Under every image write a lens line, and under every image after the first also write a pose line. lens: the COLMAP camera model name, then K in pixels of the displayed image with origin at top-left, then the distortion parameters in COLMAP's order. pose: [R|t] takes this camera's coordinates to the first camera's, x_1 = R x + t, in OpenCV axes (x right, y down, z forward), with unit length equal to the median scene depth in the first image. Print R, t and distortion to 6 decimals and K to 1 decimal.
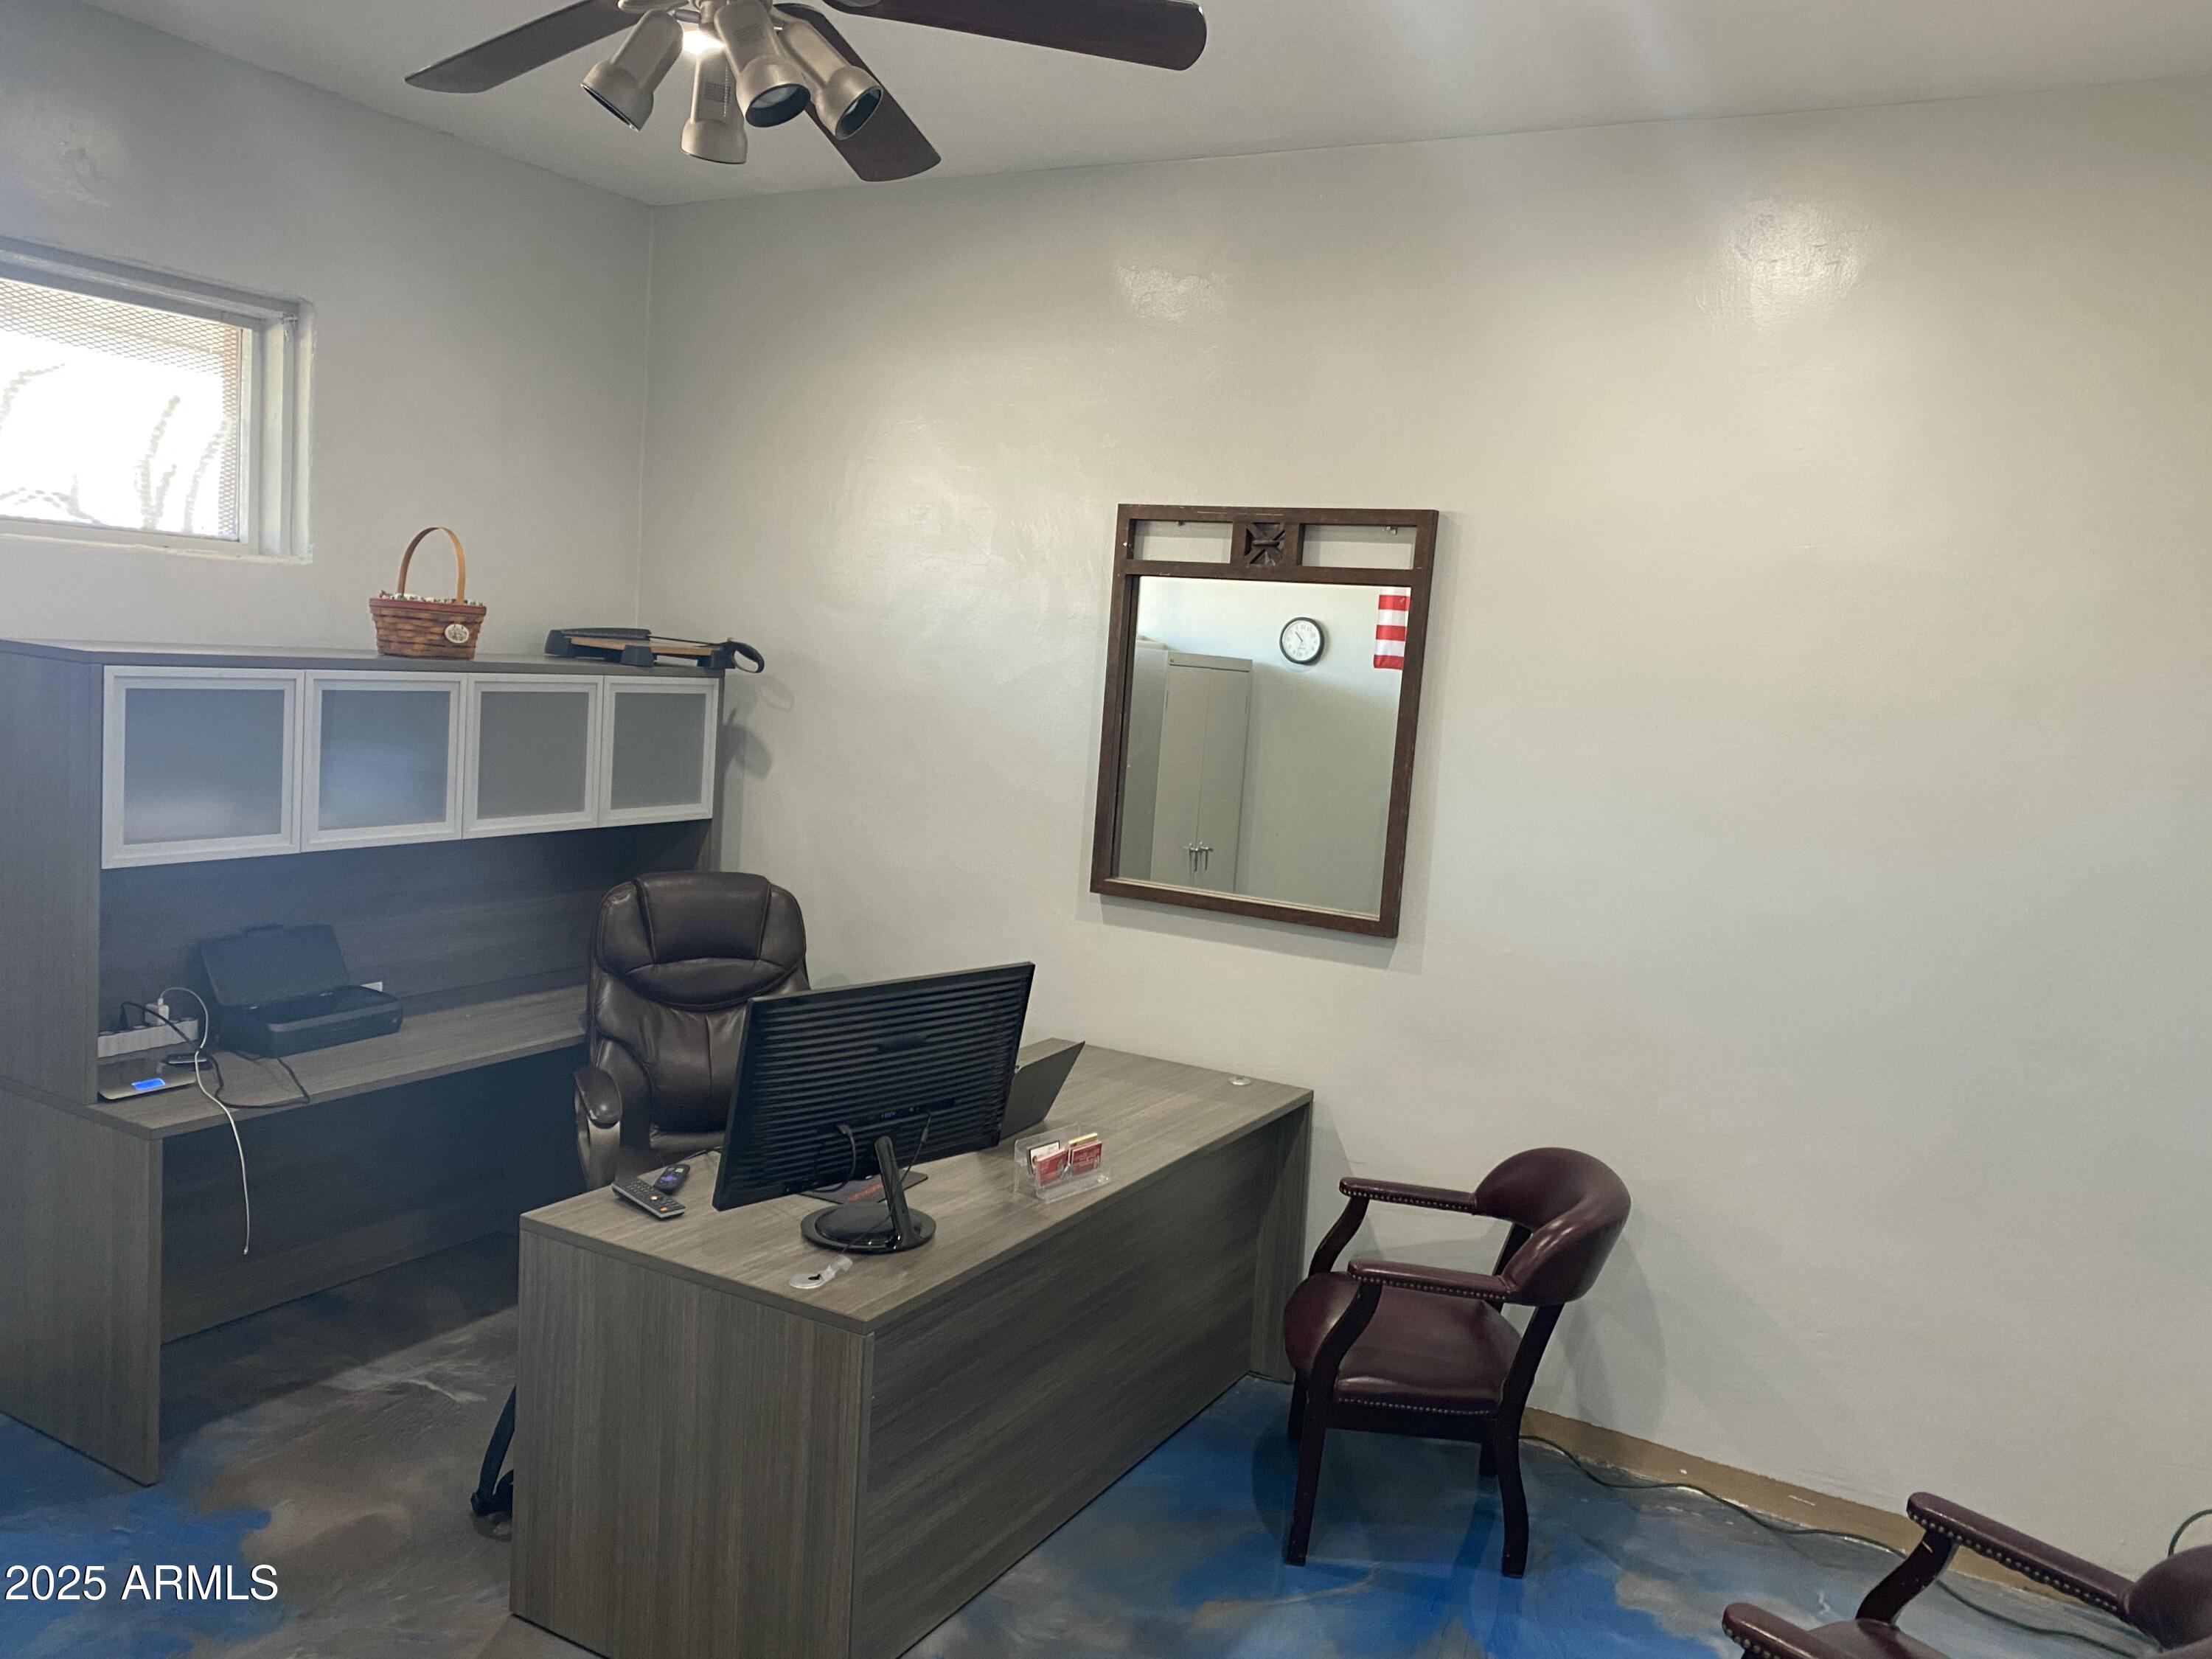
lens RADIAL K [[1713.2, 0, 1105.1], [0, 1713.2, 826.9], [0, 0, 1]] dist [0.002931, 0.006905]
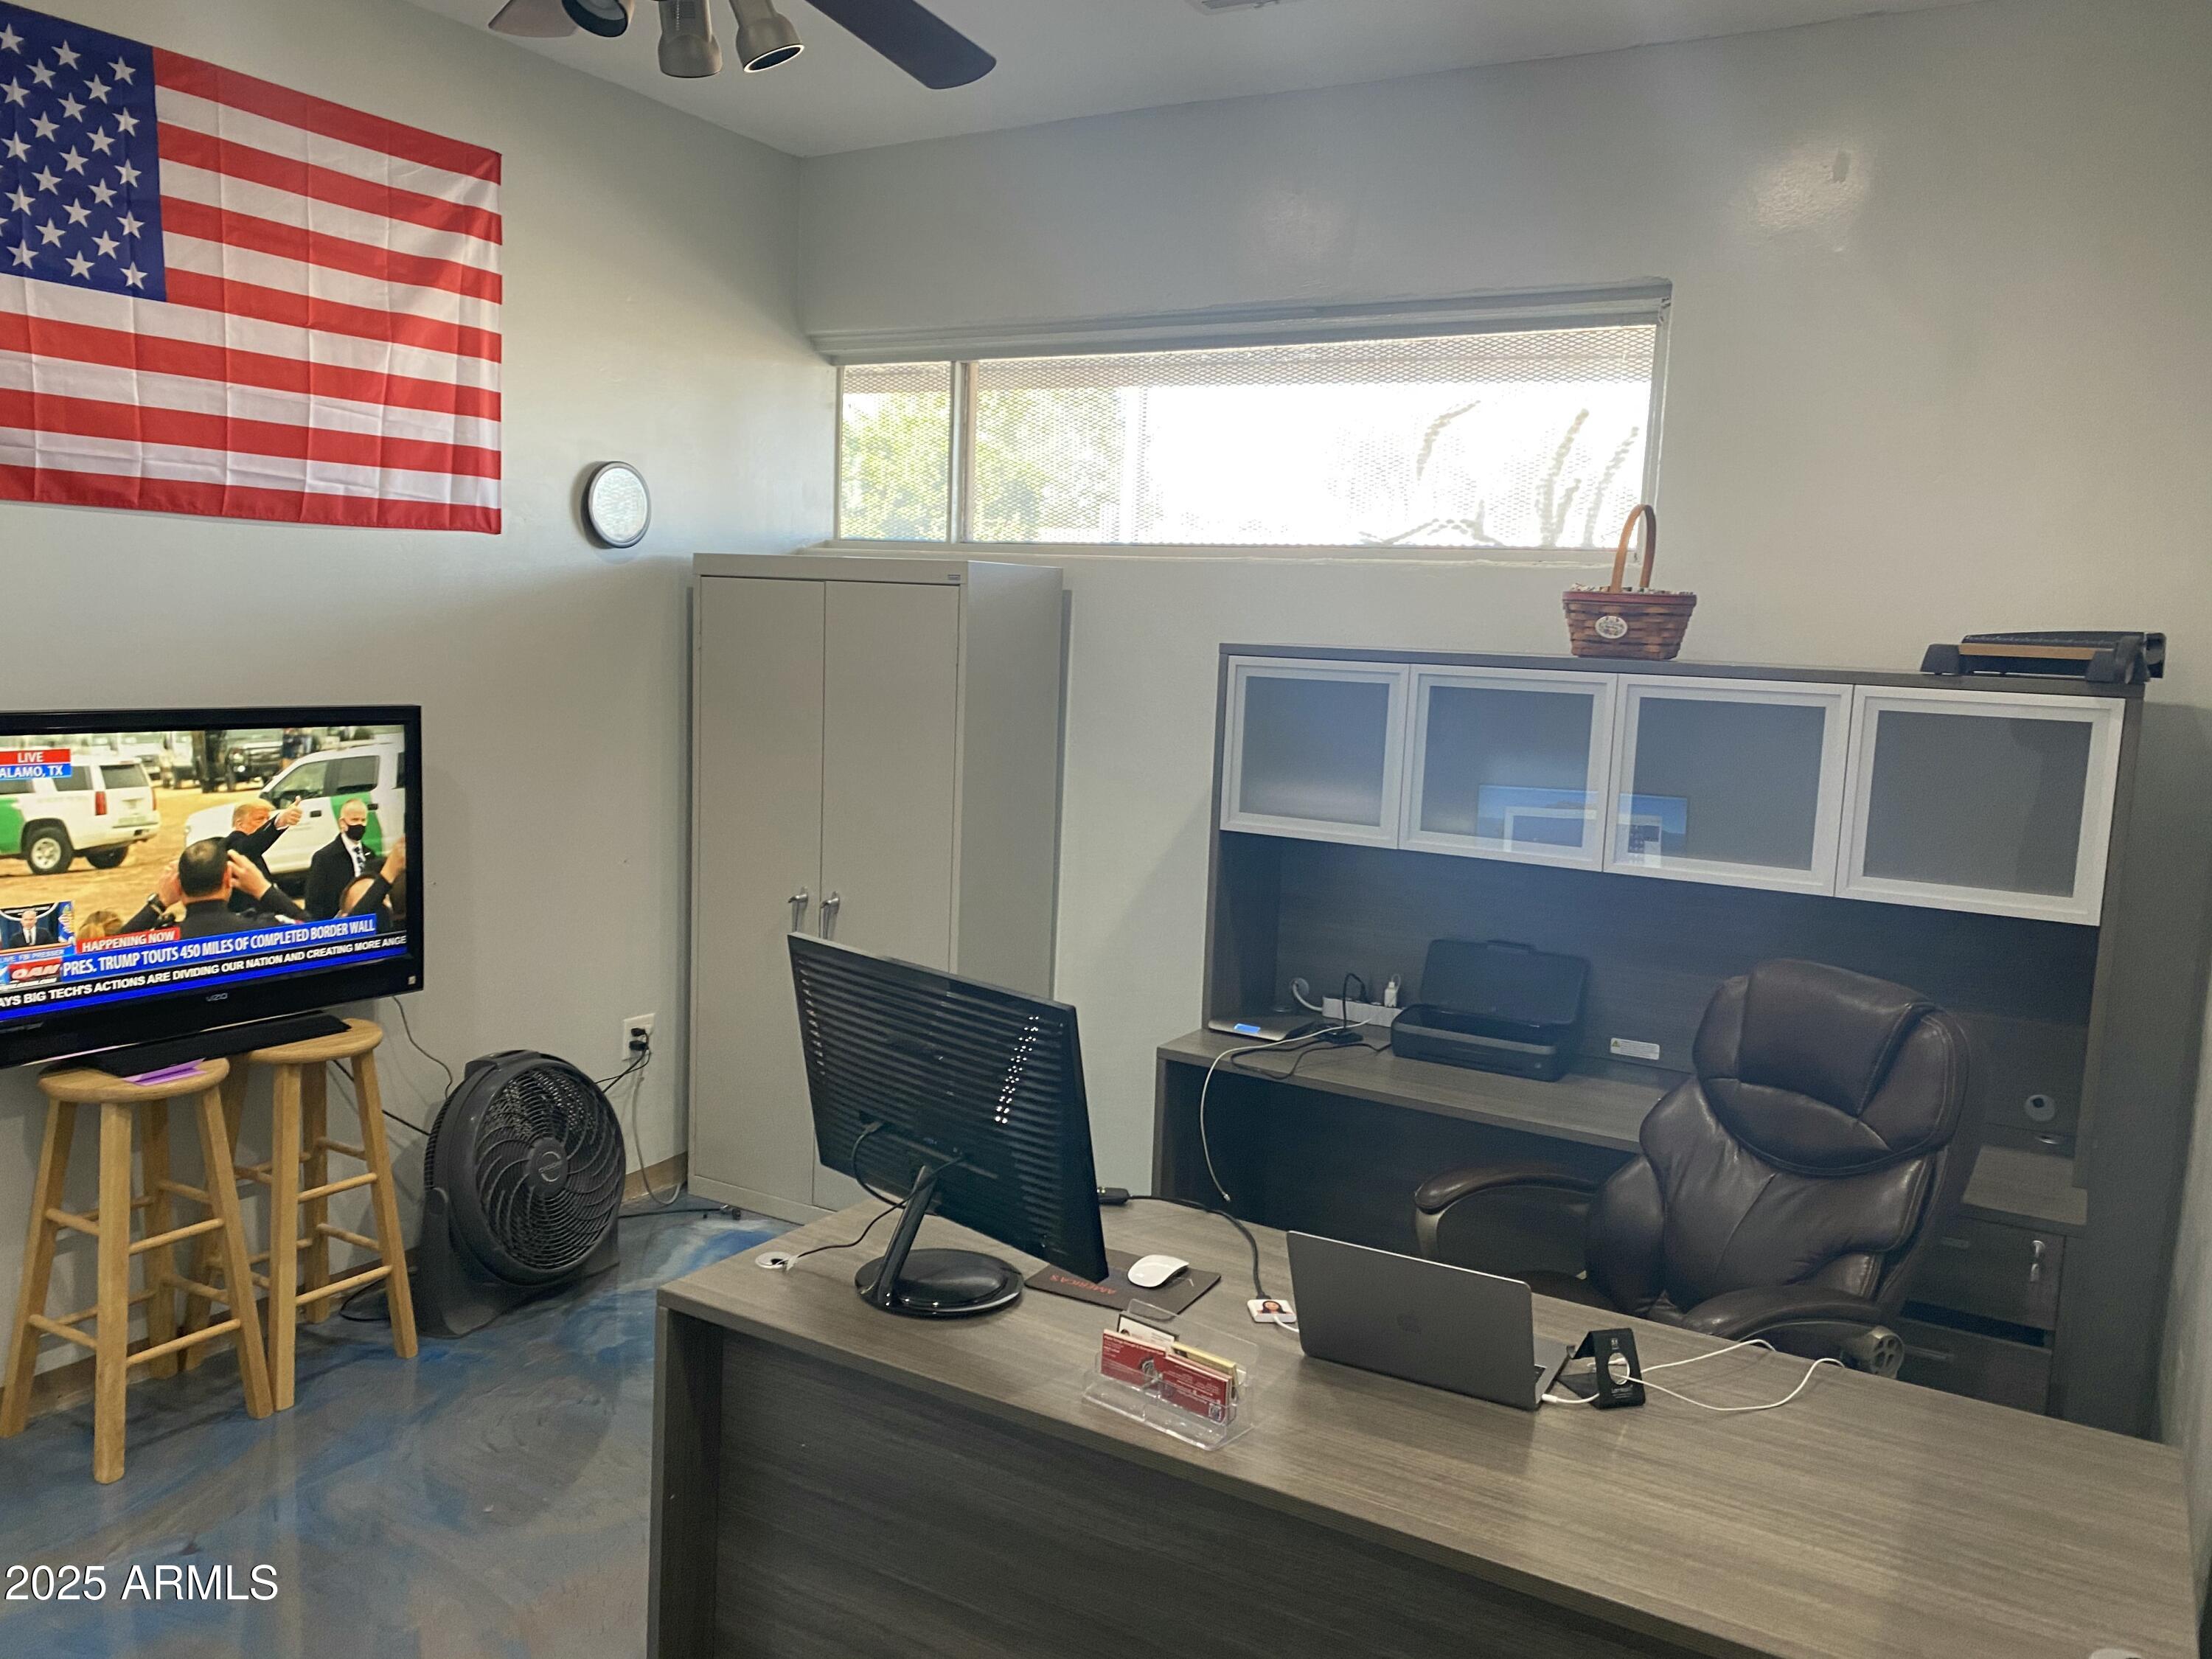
lens RADIAL K [[1699.8, 0, 1104.2], [0, 1699.8, 837.7], [0, 0, 1]] dist [0.070333, -0.151916]
pose [[-0.041976, 0.053870, -0.997665, 0.485056], [-0.151818, 0.986606, 0.059660, -0.022909], [0.987517, 0.153968, -0.033235, 0.807146]]
